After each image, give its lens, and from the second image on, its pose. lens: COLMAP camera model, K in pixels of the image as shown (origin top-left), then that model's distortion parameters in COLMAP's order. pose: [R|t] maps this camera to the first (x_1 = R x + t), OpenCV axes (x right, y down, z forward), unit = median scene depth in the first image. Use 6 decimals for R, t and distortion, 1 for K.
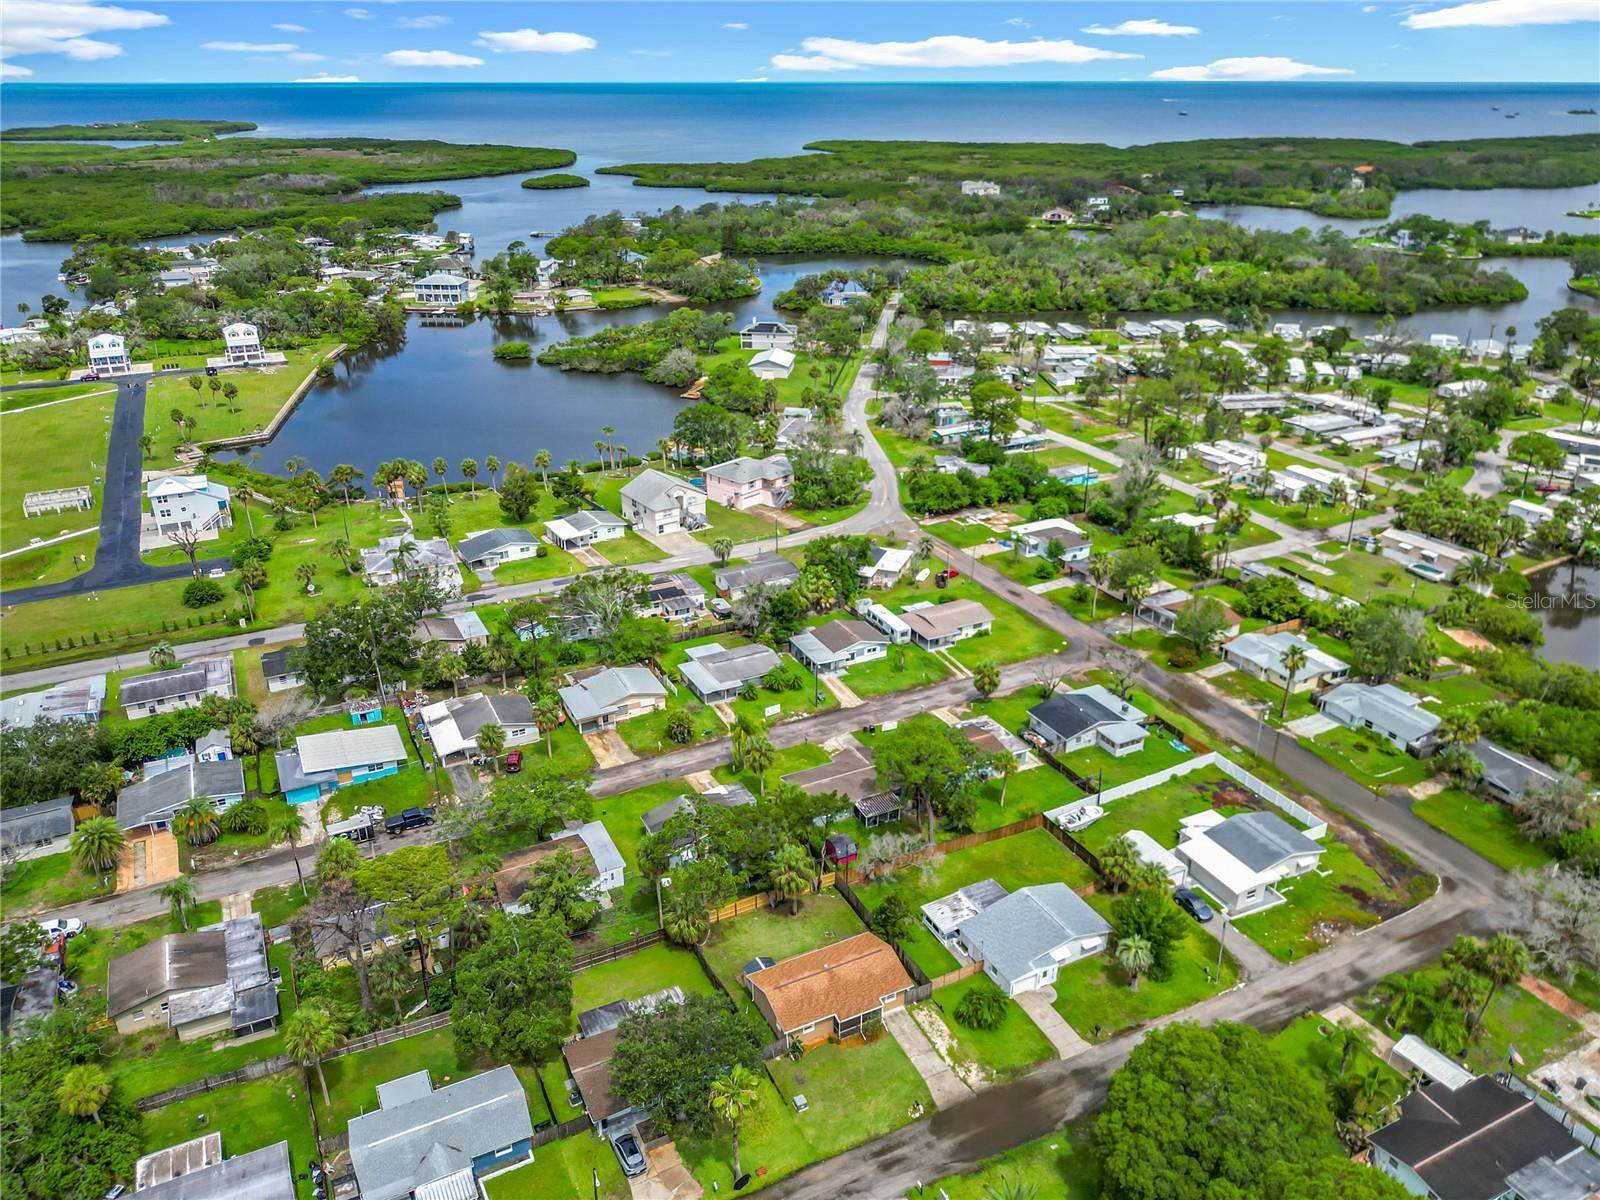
lens RADIAL K [[1142.0, 0, 800.0], [0, 1142.0, 600.0], [0, 0, 1]] dist [0.050985, -0.088957]
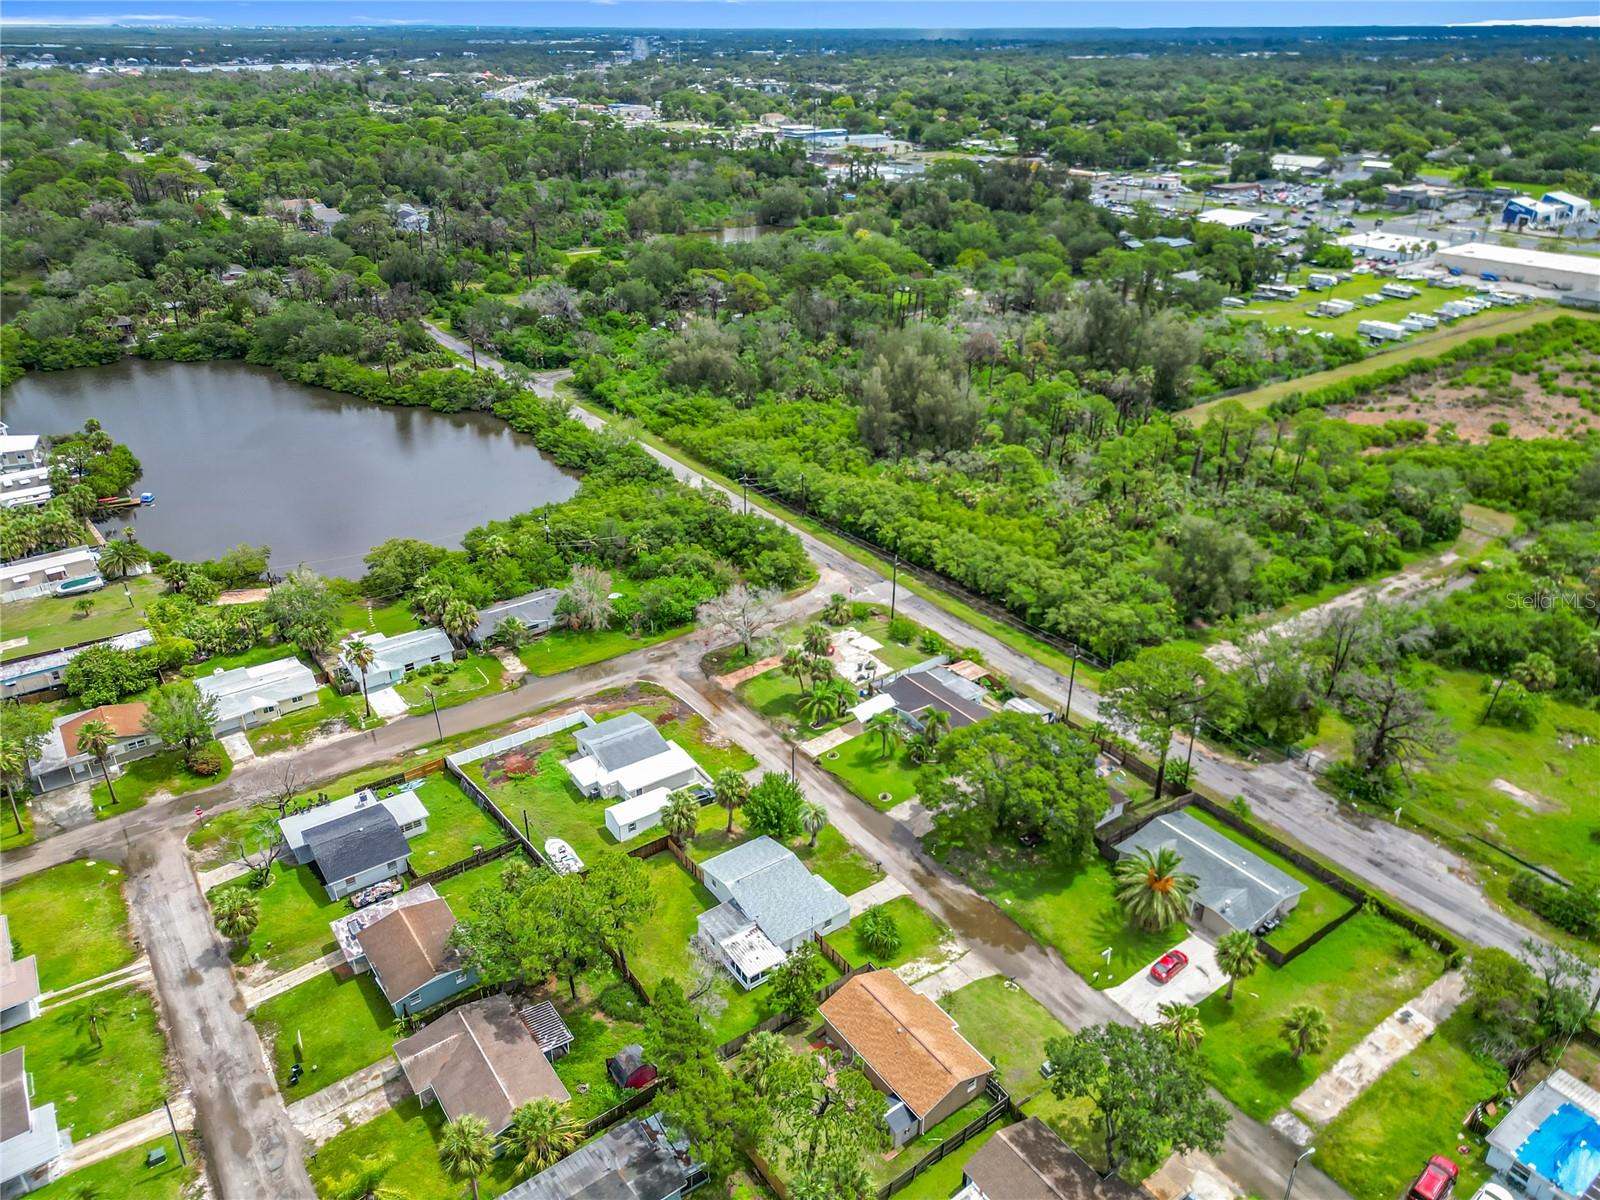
lens RADIAL K [[1098.8, 0, 800.0], [0, 1098.8, 600.0], [0, 0, 1]] dist [0.085765, -0.071530]
pose [[-0.144903, -0.451194, 0.880583, -0.328505], [0.407405, 0.783825, 0.468657, -0.215682], [-0.901679, 0.426664, 0.070240, 0.497814]]
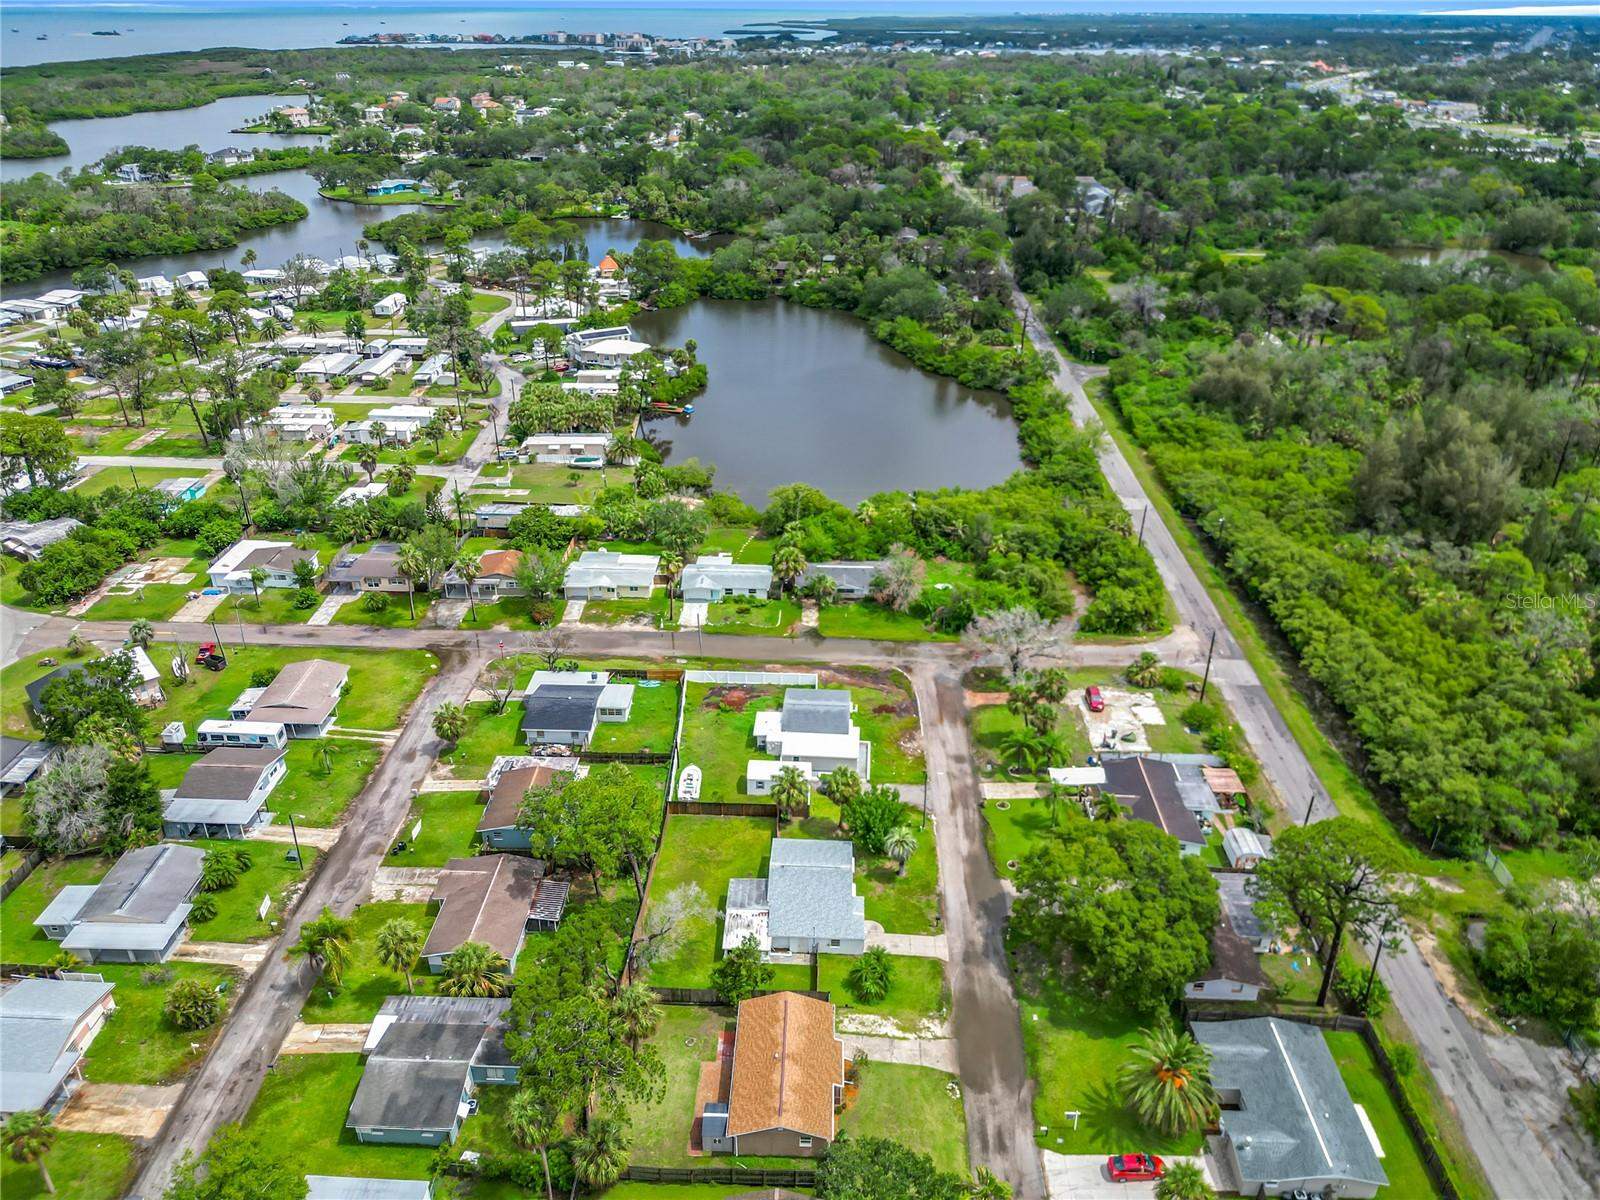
lens RADIAL K [[1142.0, 0, 800.0], [0, 1142.0, 600.0], [0, 0, 1]] dist [0.050985, -0.088957]
pose [[0.485915, -0.397829, 0.778215, -0.286770], [0.354156, 0.903648, 0.240818, -0.107655], [-0.799037, 0.158592, 0.579990, 0.250308]]
